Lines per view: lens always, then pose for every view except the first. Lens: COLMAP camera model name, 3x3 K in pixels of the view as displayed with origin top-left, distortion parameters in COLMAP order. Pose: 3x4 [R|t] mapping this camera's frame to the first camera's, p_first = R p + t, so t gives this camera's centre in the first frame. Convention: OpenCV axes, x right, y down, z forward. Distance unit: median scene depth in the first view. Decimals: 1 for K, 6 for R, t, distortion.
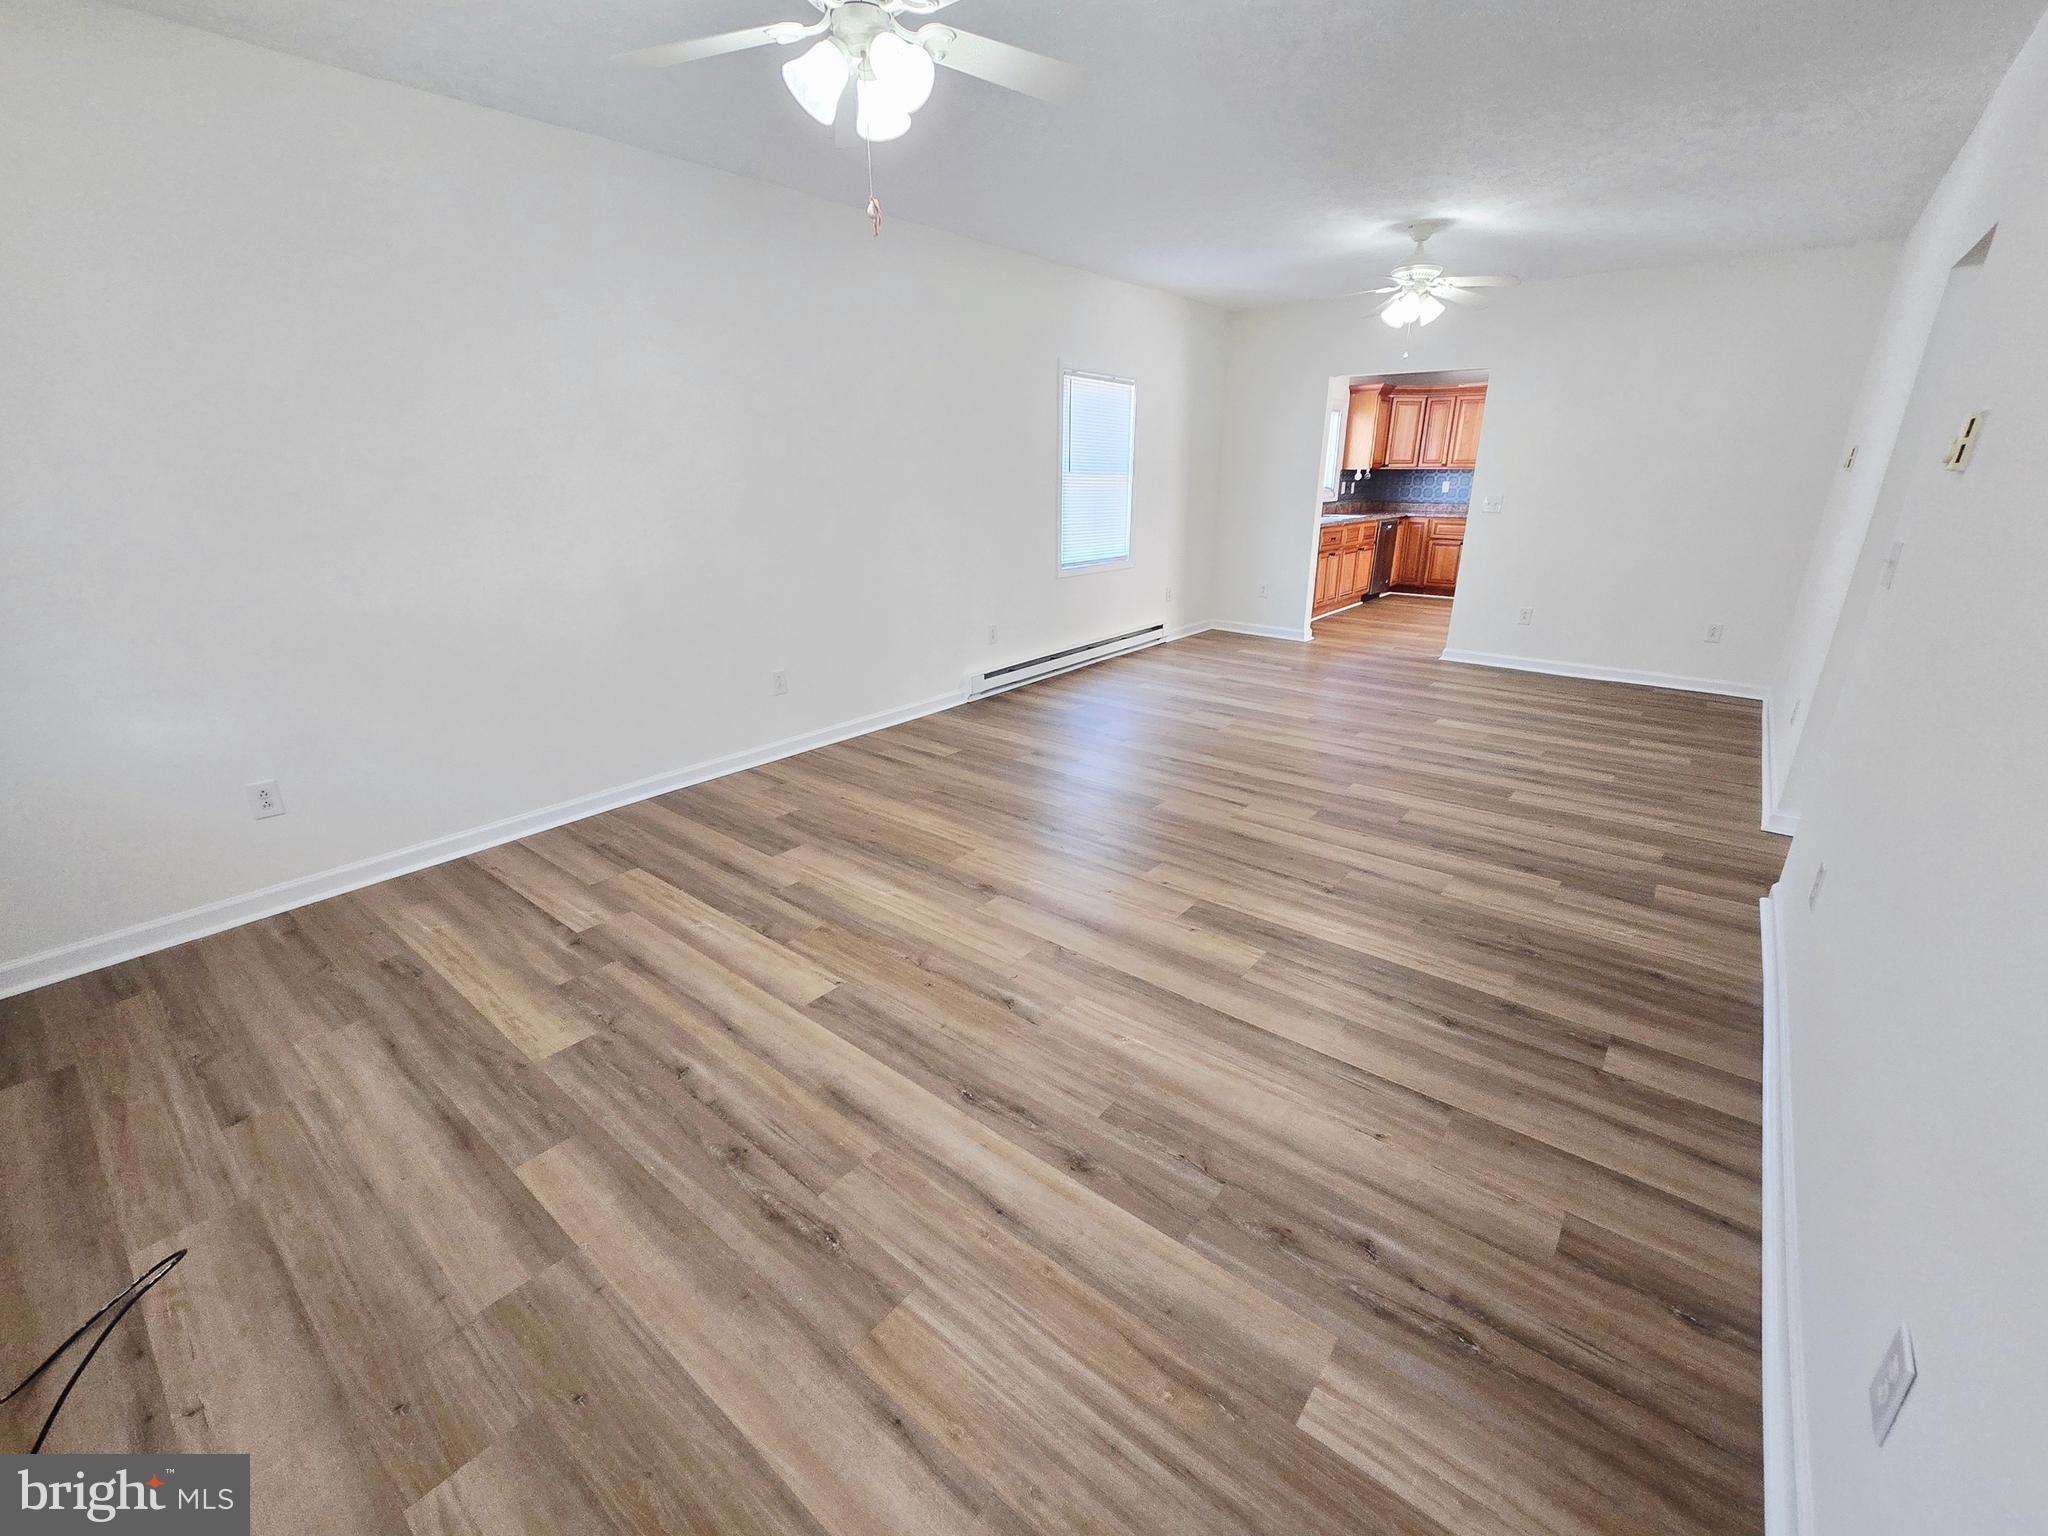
lens RADIAL K [[855.2, 0, 1027.5], [0, 855.2, 776.7], [0, 0, 1]] dist [-0.002606, -0.000225]
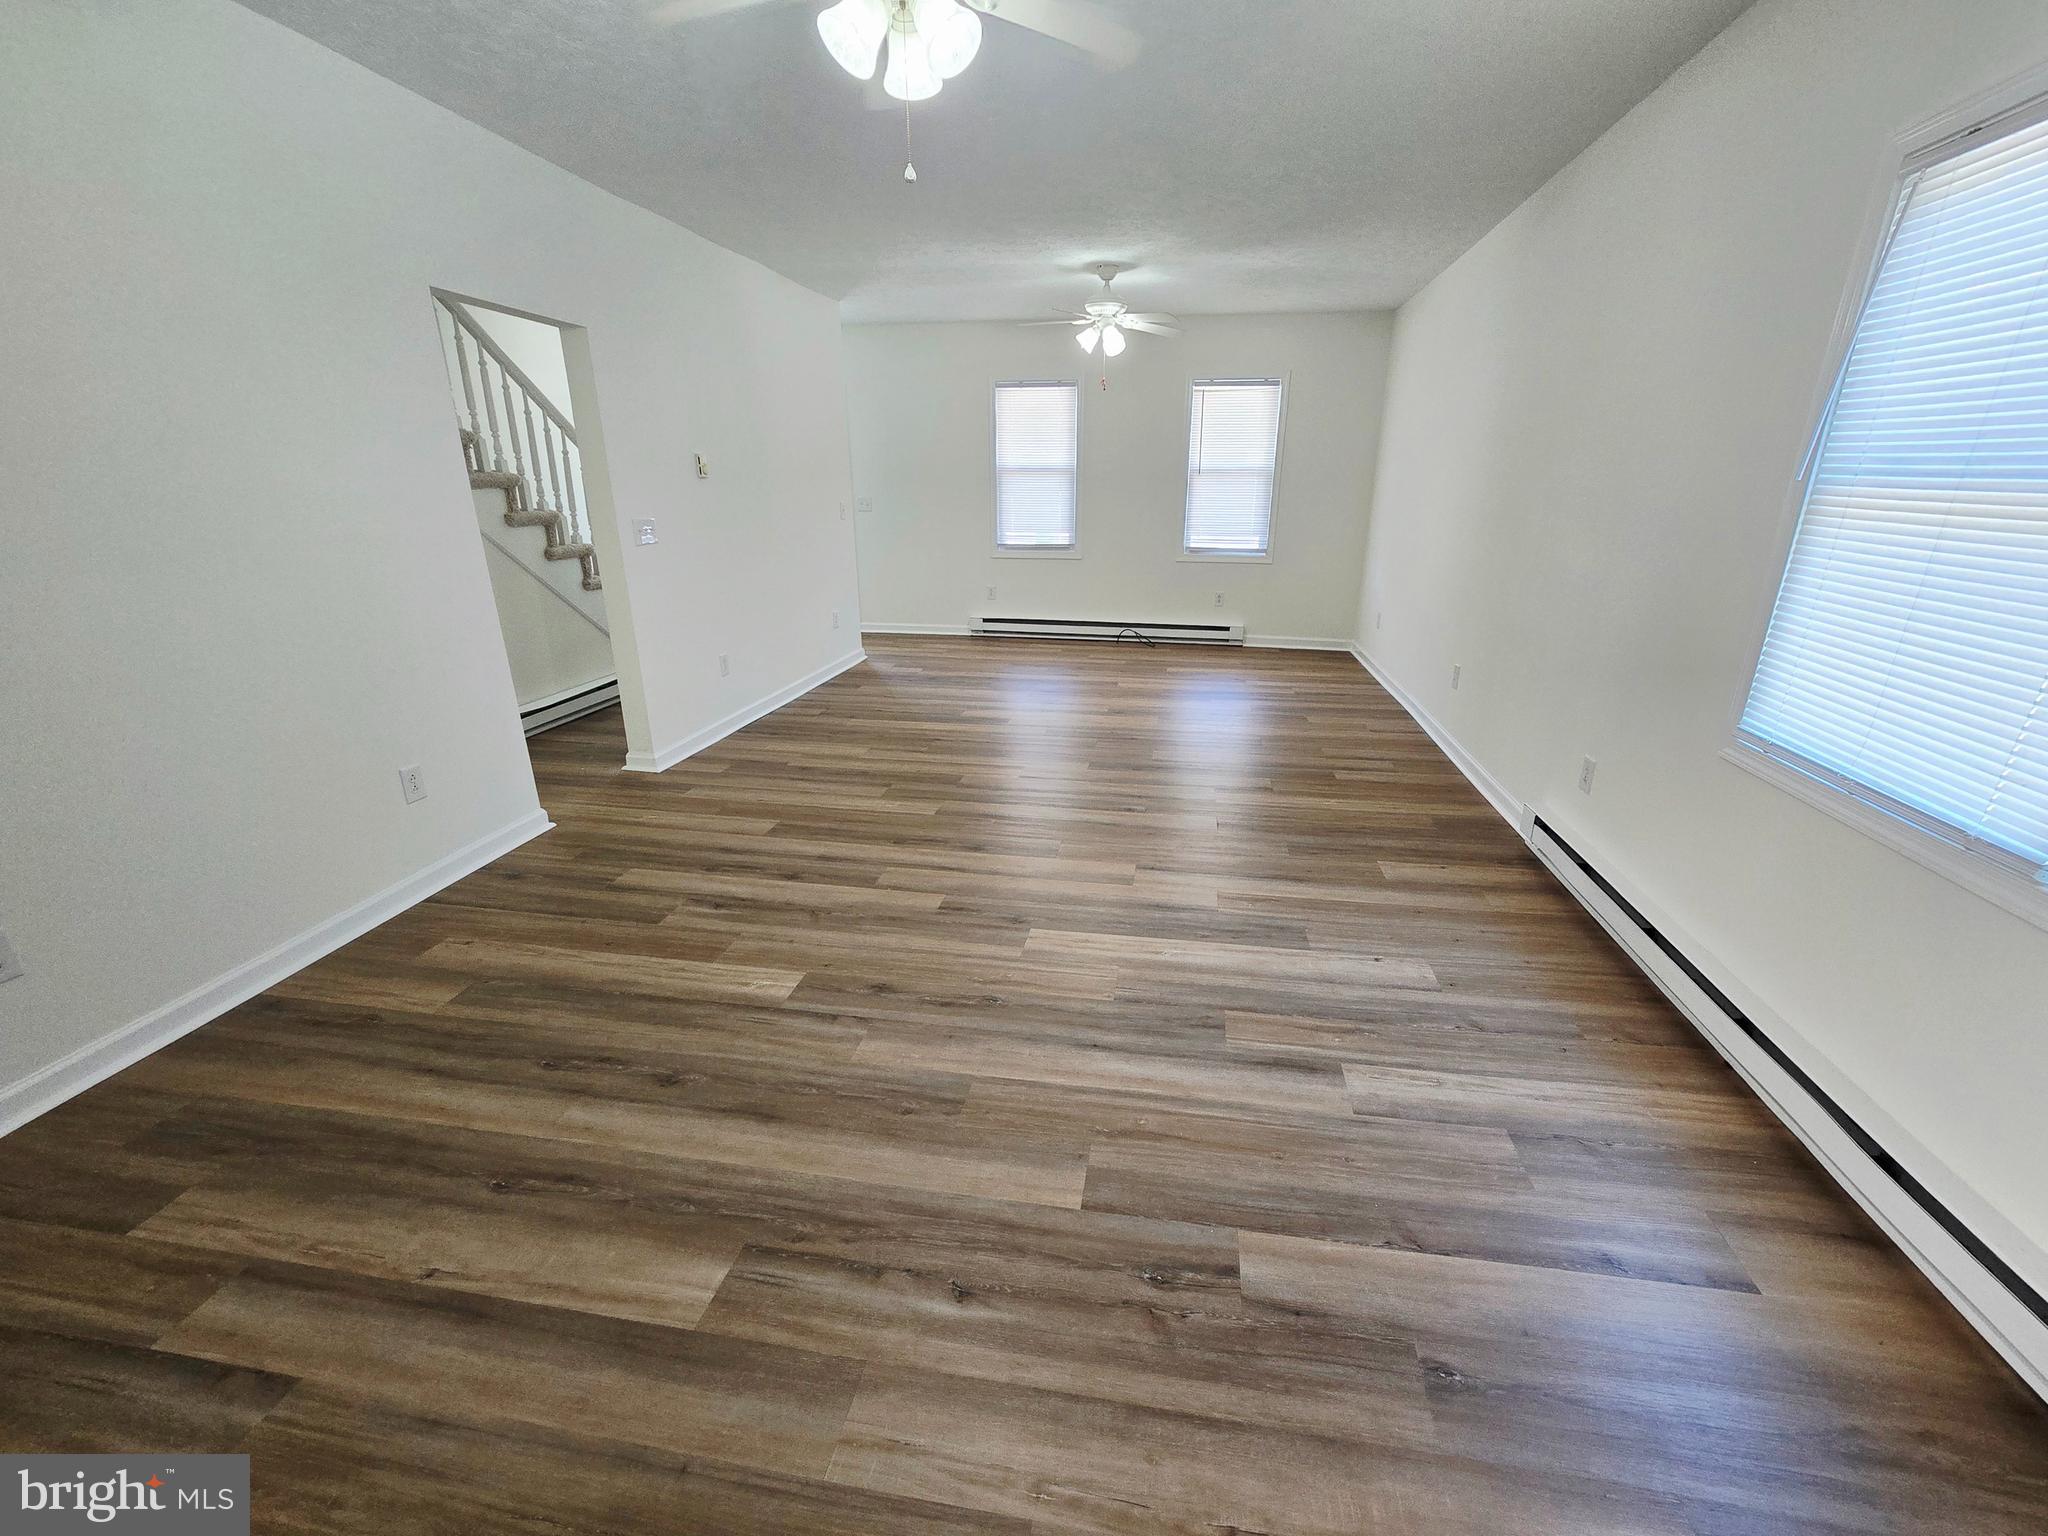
lens RADIAL K [[855.2, 0, 1034.9], [0, 855.2, 754.3], [0, 0, 1]] dist [-0.002606, -0.000225]
pose [[-0.873619, 0.154158, -0.461547, 1.148829], [-0.162183, 0.802020, 0.574857, -0.968604], [0.458789, 0.577061, -0.675658, 2.677603]]
